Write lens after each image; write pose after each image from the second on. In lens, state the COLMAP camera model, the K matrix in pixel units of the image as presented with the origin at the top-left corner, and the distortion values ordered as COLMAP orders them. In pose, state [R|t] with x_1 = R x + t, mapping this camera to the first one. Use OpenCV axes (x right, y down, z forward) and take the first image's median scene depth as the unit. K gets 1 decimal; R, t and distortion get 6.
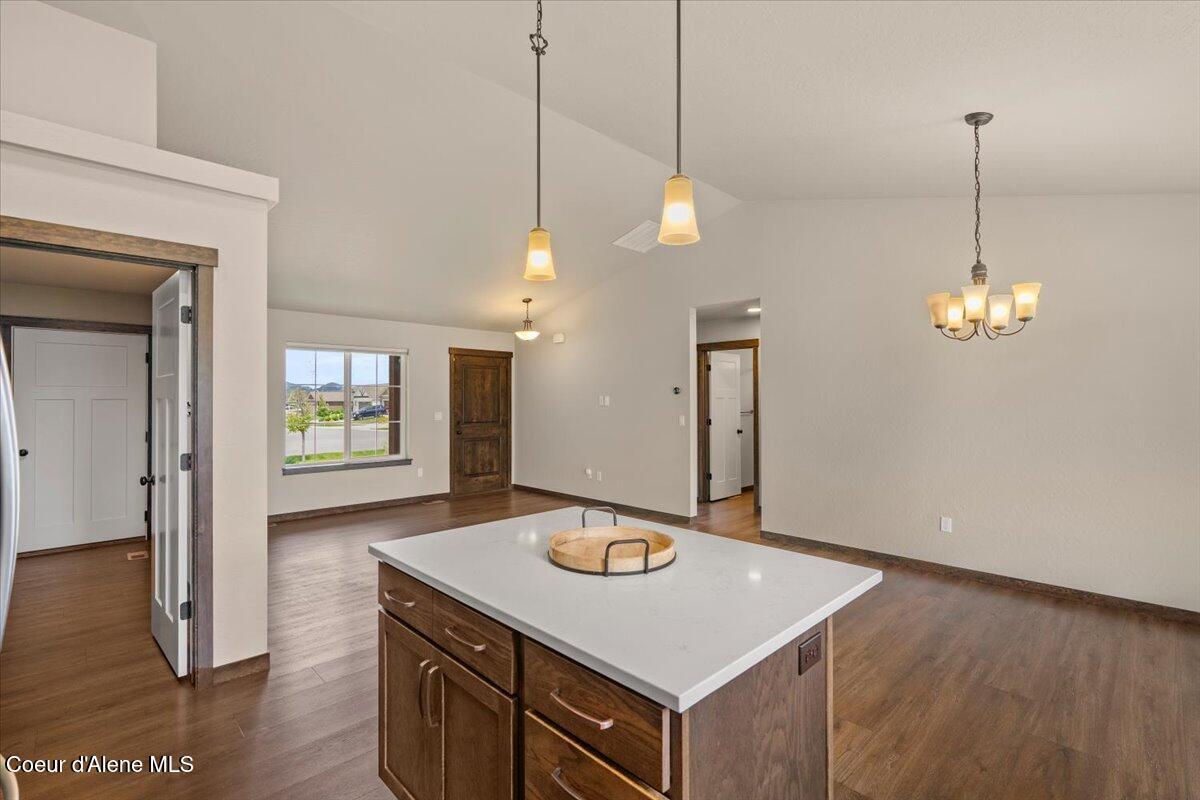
lens RADIAL K [[543.7, 0, 601.5], [0, 543.7, 393.9], [0, 0, 1]] dist [-0.004328, 0.000031]
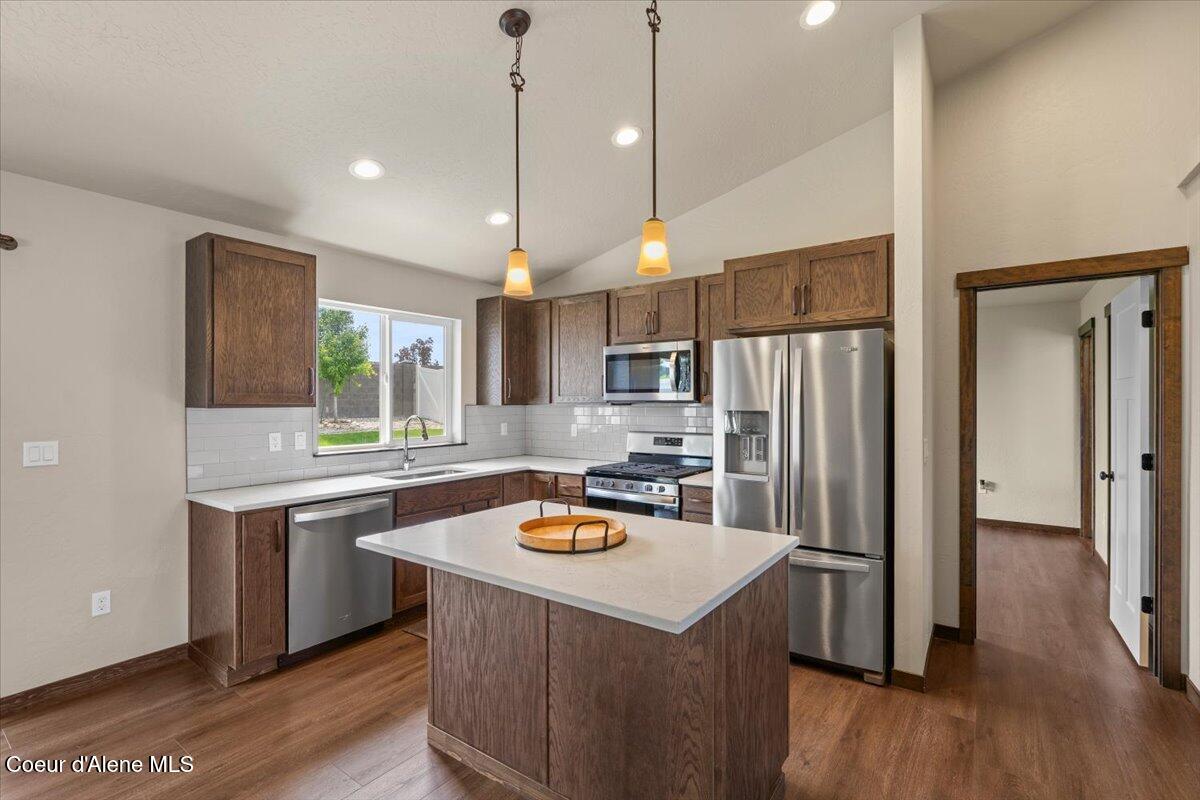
lens RADIAL K [[539.3, 0, 603.6], [0, 539.3, 402.0], [0, 0, 1]] dist [-0.004502, 0.001320]
pose [[-0.983569, 0.005593, -0.180443, 0.034385], [0.007345, 0.999932, -0.009042, 0.003869], [0.180381, -0.010219, -0.983544, 0.474866]]
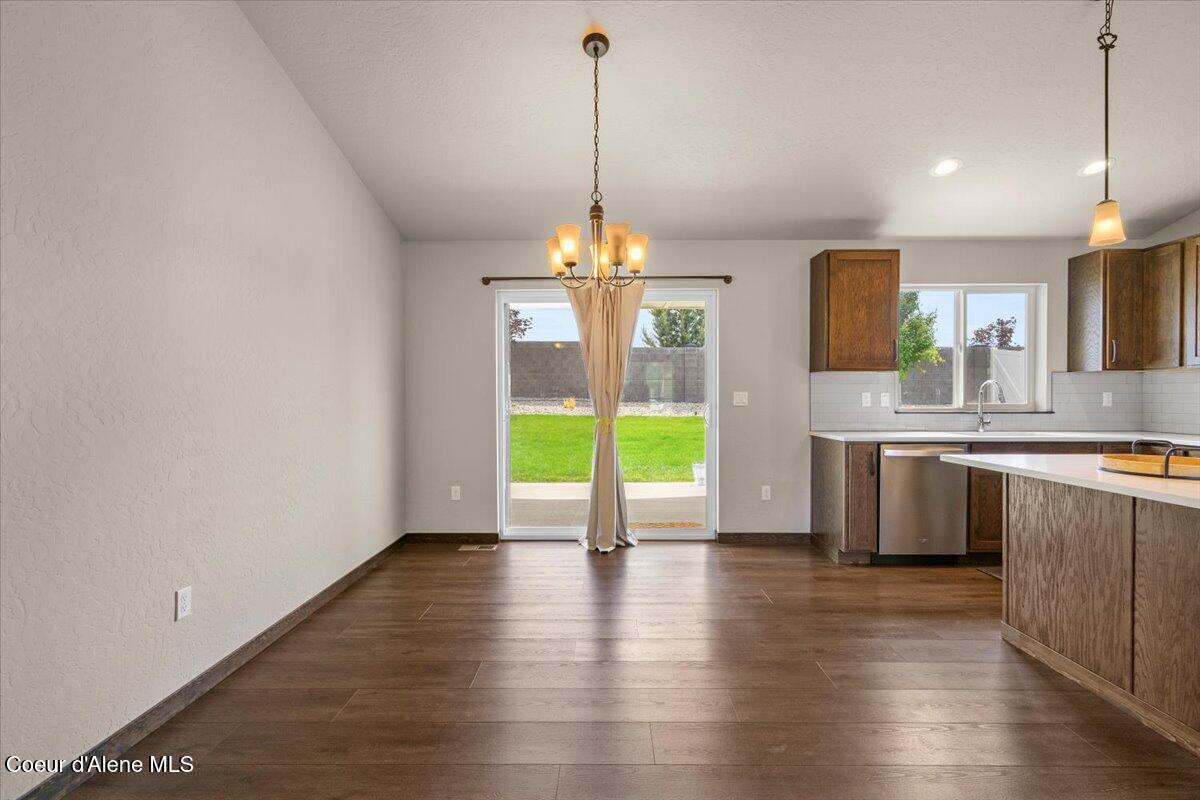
lens RADIAL K [[539.3, 0, 603.6], [0, 539.3, 402.0], [0, 0, 1]] dist [-0.004502, 0.001320]
pose [[-0.713586, -0.002745, 0.700563, 0.017398], [-0.003065, 0.999995, 0.000797, 0.032477], [-0.700561, -0.001578, -0.713590, 0.594803]]
